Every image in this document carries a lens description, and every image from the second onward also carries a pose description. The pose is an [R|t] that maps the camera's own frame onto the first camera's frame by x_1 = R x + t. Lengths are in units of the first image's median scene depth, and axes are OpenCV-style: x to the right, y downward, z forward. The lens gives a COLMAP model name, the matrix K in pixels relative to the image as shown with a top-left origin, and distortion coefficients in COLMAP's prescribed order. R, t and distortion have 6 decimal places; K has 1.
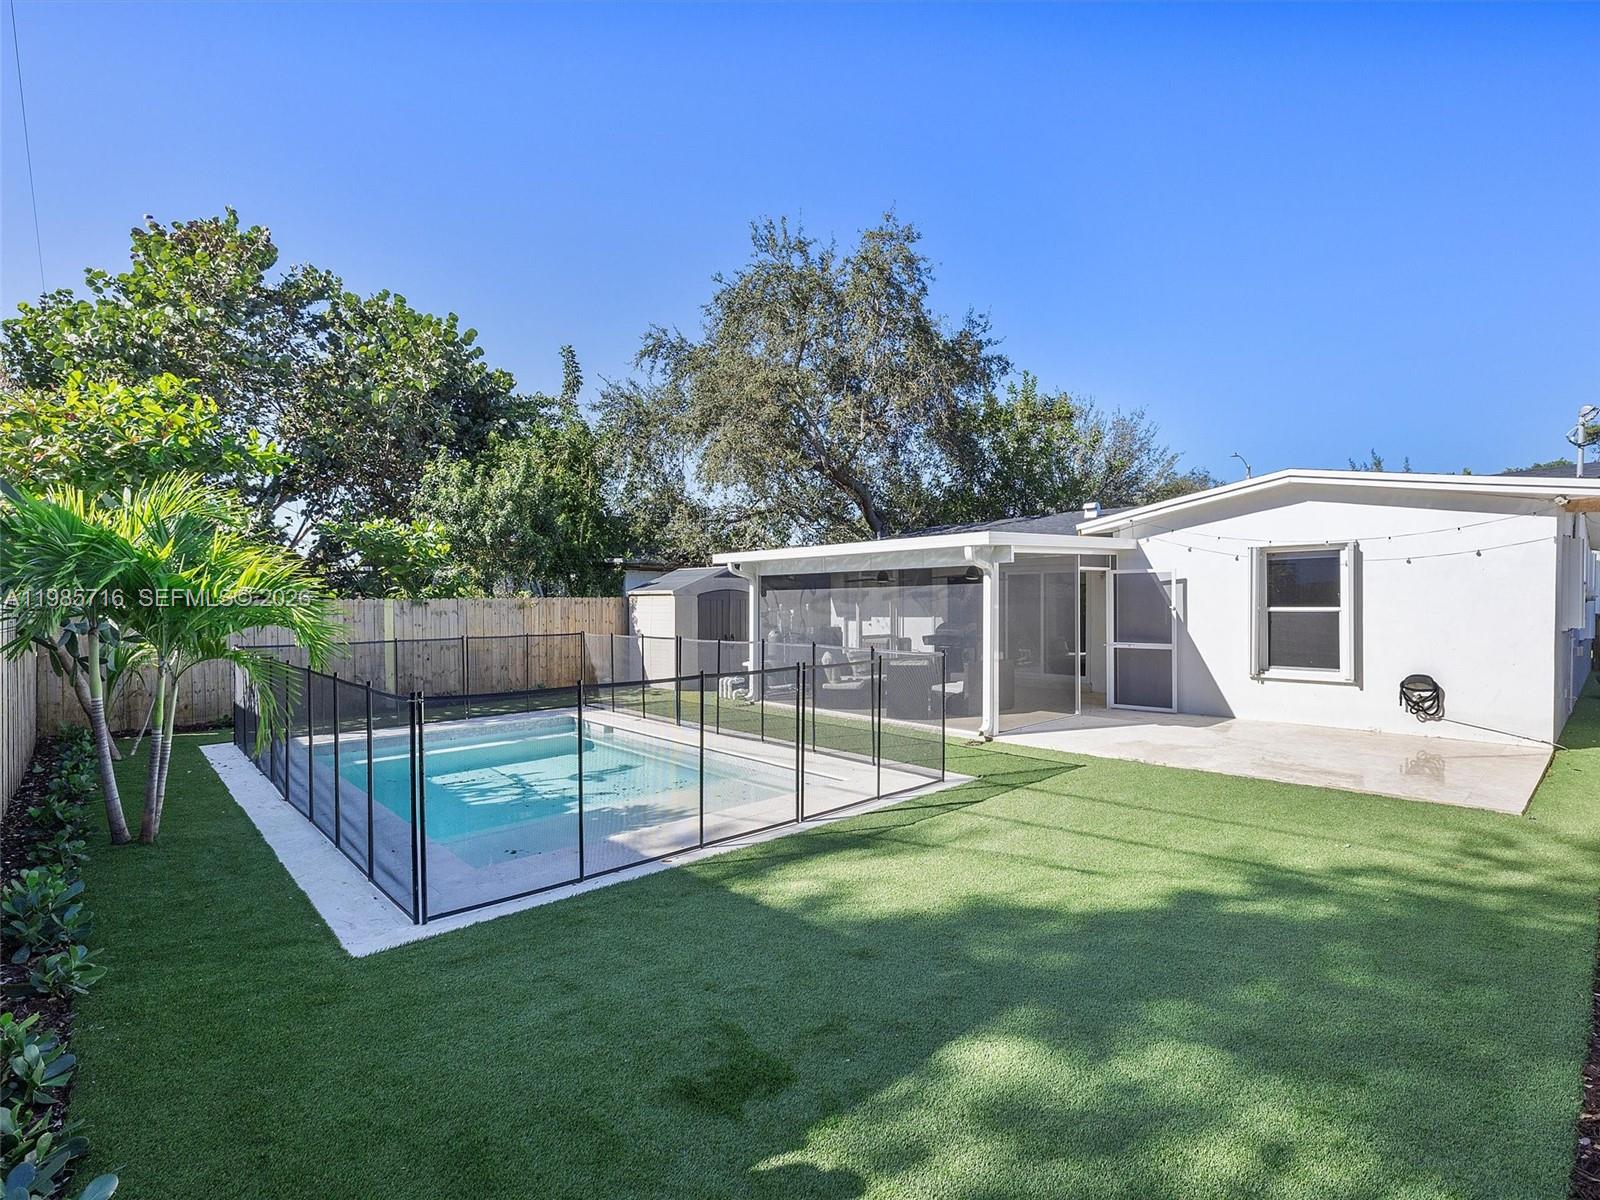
lens RADIAL K [[768.1, 0, 796.0], [0, 768.1, 603.8], [0, 0, 1]] dist [-0.000096, 0.001947]
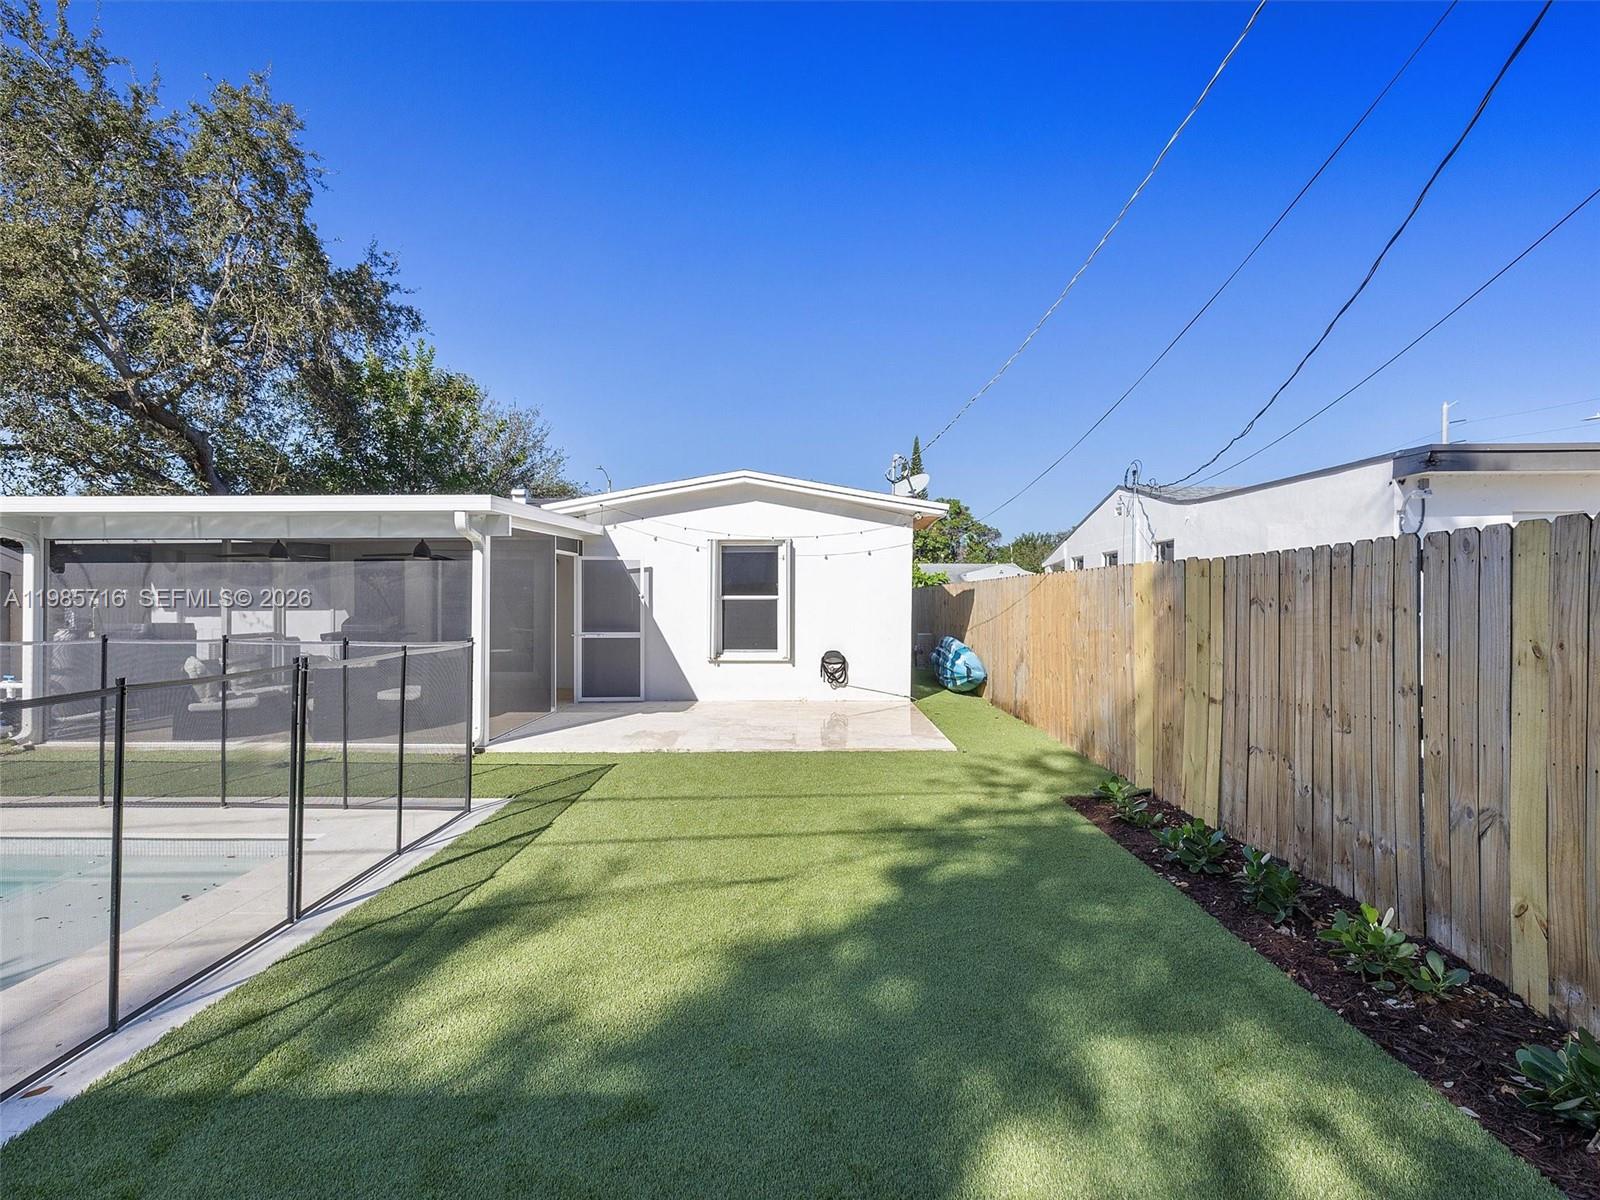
lens RADIAL K [[768.1, 0, 802.8], [0, 768.1, 599.9], [0, 0, 1]] dist [-0.000096, 0.001947]
pose [[0.688397, 0.009193, 0.725276, -0.094395], [-0.002262, 0.999942, -0.010528, 0.021490], [-0.725330, 0.005606, 0.688378, 0.169327]]
